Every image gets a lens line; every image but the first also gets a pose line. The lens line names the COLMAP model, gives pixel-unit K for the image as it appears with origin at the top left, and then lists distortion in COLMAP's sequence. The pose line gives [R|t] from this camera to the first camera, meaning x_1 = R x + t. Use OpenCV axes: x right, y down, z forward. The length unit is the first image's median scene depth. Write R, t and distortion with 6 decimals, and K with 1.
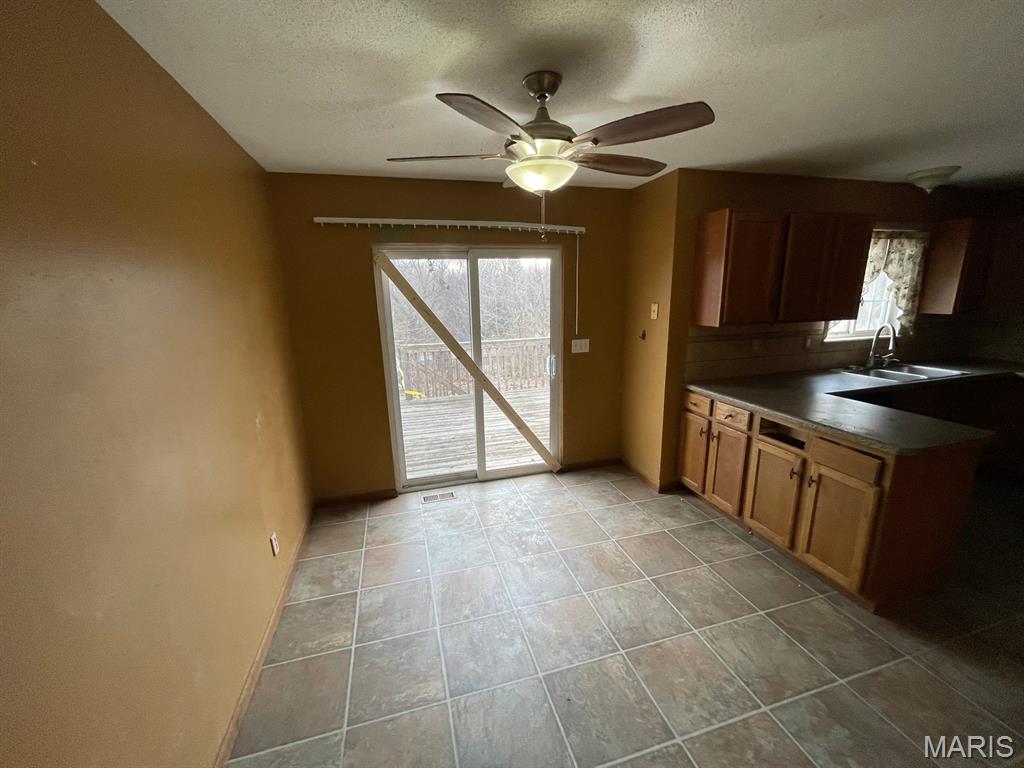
lens RADIAL K [[413.8, 0, 512.2], [0, 413.8, 388.6], [0, 0, 1]] dist [-0.001622, 0.000732]
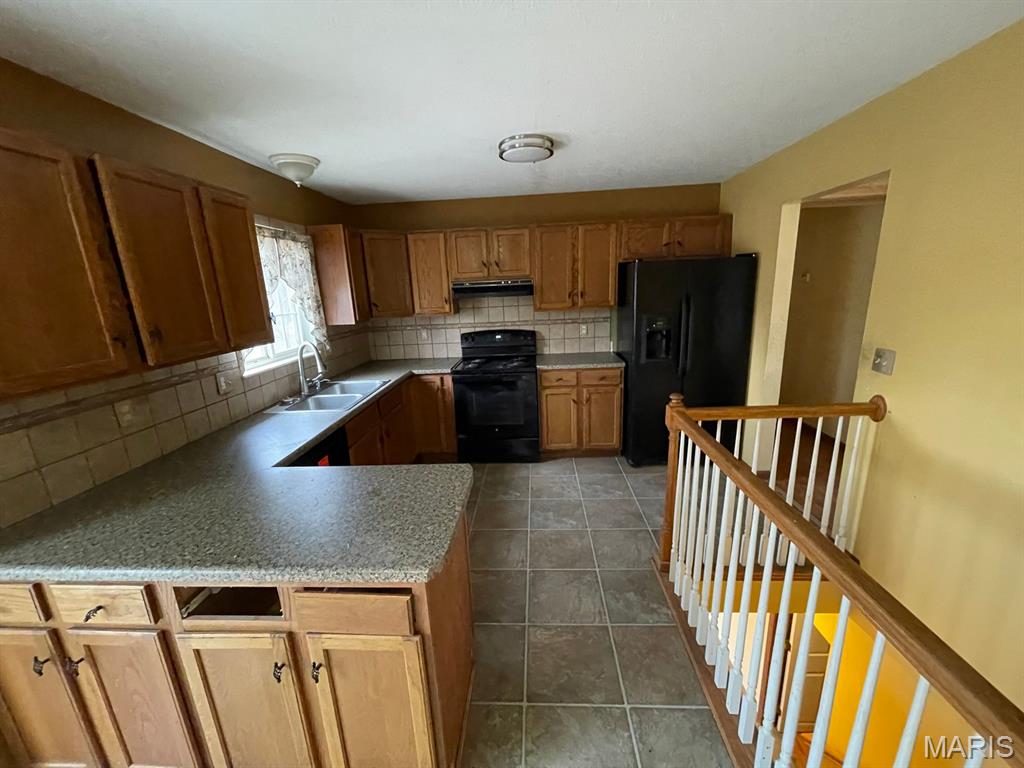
lens RADIAL K [[413.8, 0, 512.2], [0, 413.8, 388.6], [0, 0, 1]] dist [-0.001622, 0.000732]
pose [[0.330926, -0.222116, 0.917144, 0.275976], [0.250516, 0.957709, 0.141548, -0.085190], [-0.909796, 0.182918, 0.372575, 0.351151]]
